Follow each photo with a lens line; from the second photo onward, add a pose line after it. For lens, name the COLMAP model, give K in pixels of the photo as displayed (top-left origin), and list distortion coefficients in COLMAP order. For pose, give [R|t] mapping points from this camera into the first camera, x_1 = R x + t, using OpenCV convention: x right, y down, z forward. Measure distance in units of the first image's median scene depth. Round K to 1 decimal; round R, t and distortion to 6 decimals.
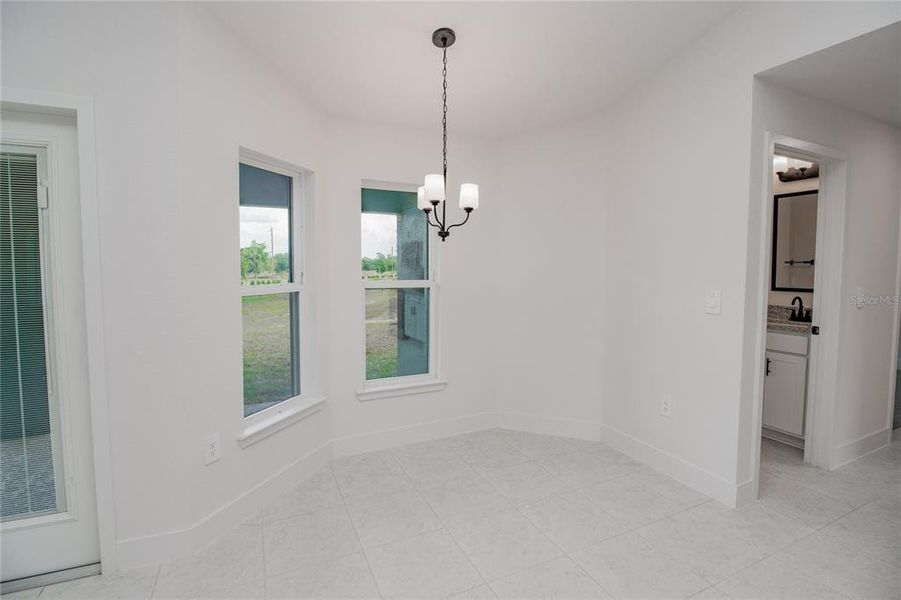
lens RADIAL K [[420.6, 0, 450.5], [0, 420.6, 289.9], [0, 0, 1]] dist [0.017201, -0.023734]
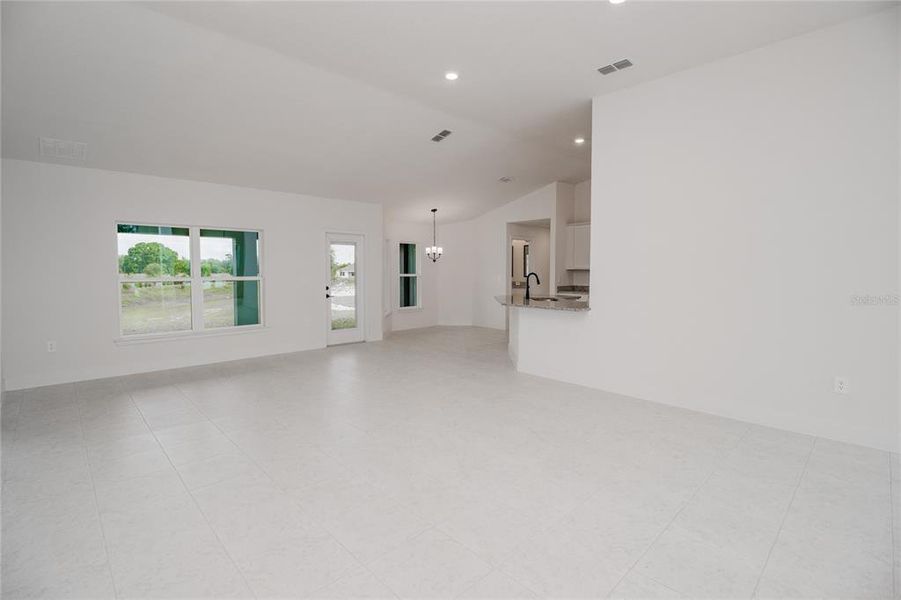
lens RADIAL K [[420.6, 0, 450.5], [0, 420.6, 289.9], [0, 0, 1]] dist [0.017201, -0.023734]
pose [[0.938040, -0.012196, 0.346312, -0.860721], [0.014515, 0.999886, -0.004103, 0.106420], [-0.346223, 0.008876, 0.938110, -1.884352]]
